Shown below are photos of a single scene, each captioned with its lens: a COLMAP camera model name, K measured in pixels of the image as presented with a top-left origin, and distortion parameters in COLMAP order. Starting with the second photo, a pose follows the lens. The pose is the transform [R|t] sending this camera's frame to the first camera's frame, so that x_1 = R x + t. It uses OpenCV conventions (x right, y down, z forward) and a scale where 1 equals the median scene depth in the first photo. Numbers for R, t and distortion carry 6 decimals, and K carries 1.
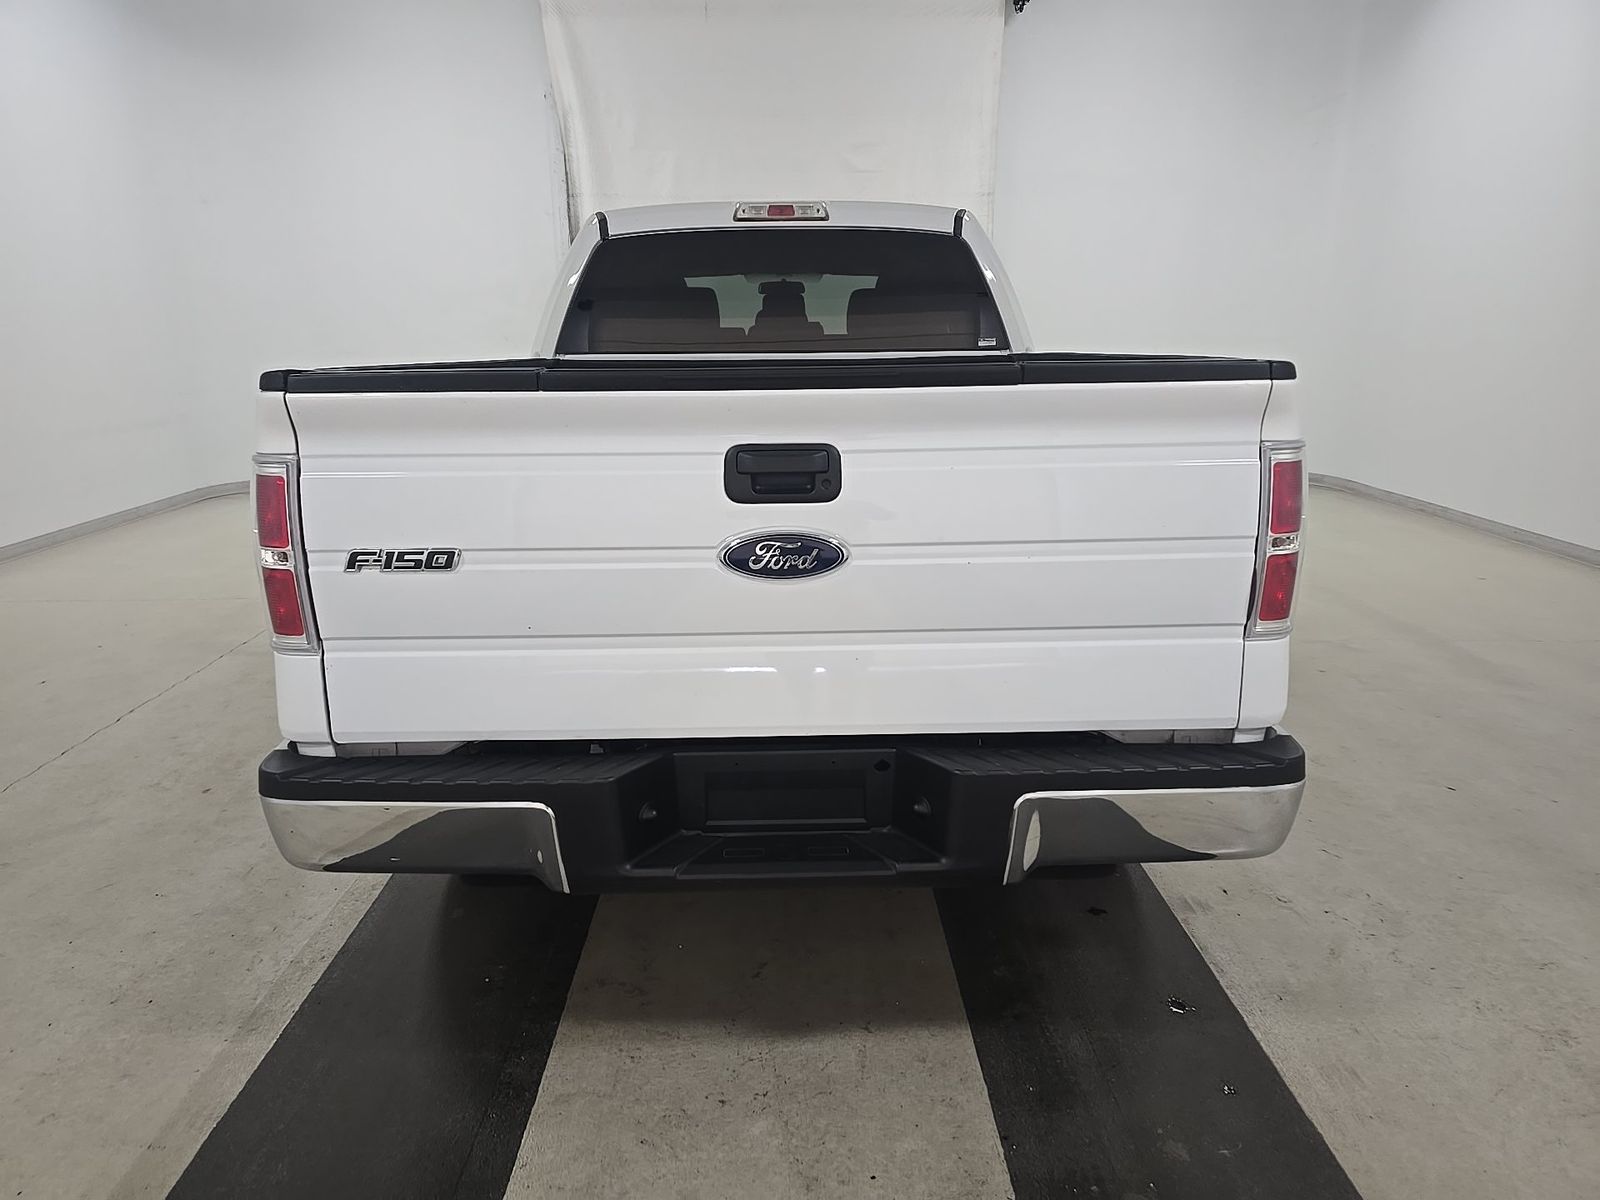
lens RADIAL K [[1079.4, 0, 805.9], [0, 1079.4, 597.0], [0, 0, 1]] dist [0.064981, -0.064666]
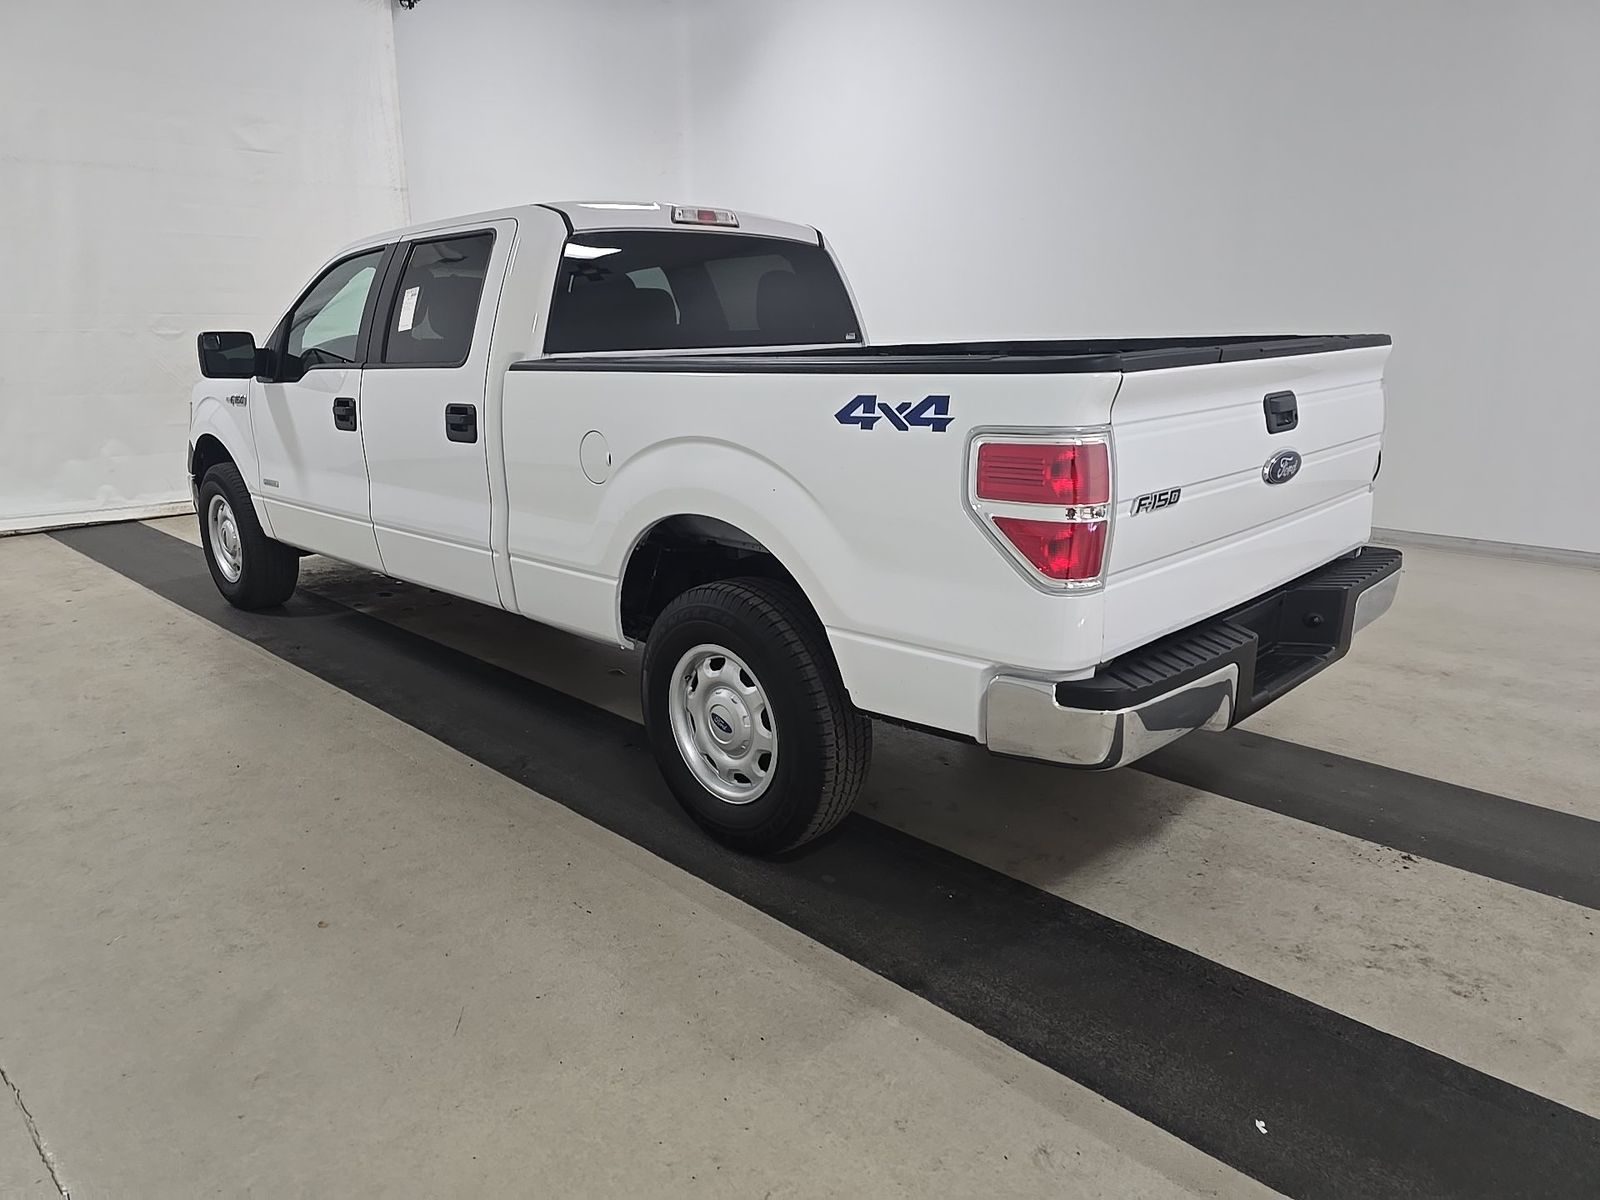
lens RADIAL K [[1079.4, 0, 805.9], [0, 1079.4, 597.0], [0, 0, 1]] dist [0.064981, -0.064666]
pose [[0.706016, -0.175805, 0.686028, -0.759336], [0.177311, 0.981726, 0.069105, -0.040924], [-0.685640, 0.072852, 0.724286, 0.177168]]
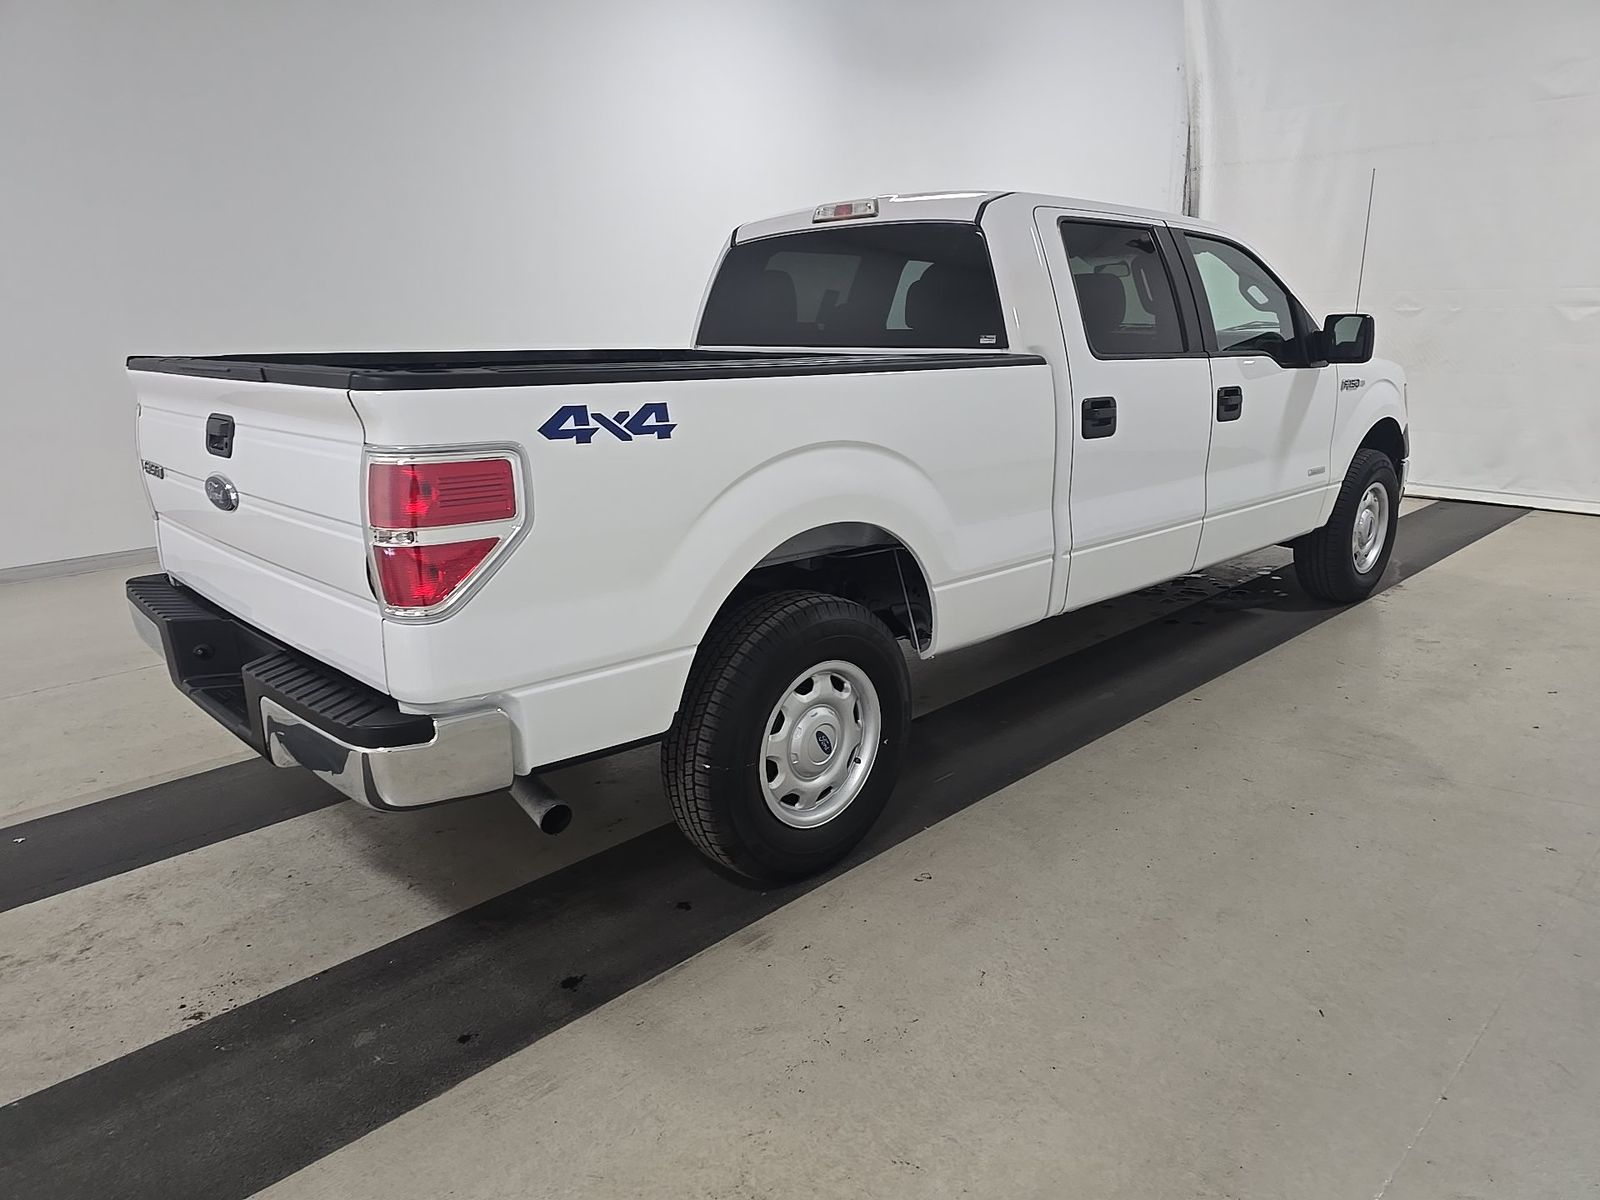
lens RADIAL K [[1089.7, 0, 800.0], [0, 1089.7, 600.0], [0, 0, 1]] dist [0.065370, -0.061475]
pose [[0.671753, 0.183975, -0.717566, 0.769800], [-0.167694, 0.981290, 0.094602, -0.081479], [0.721544, 0.056782, 0.690036, 0.265120]]
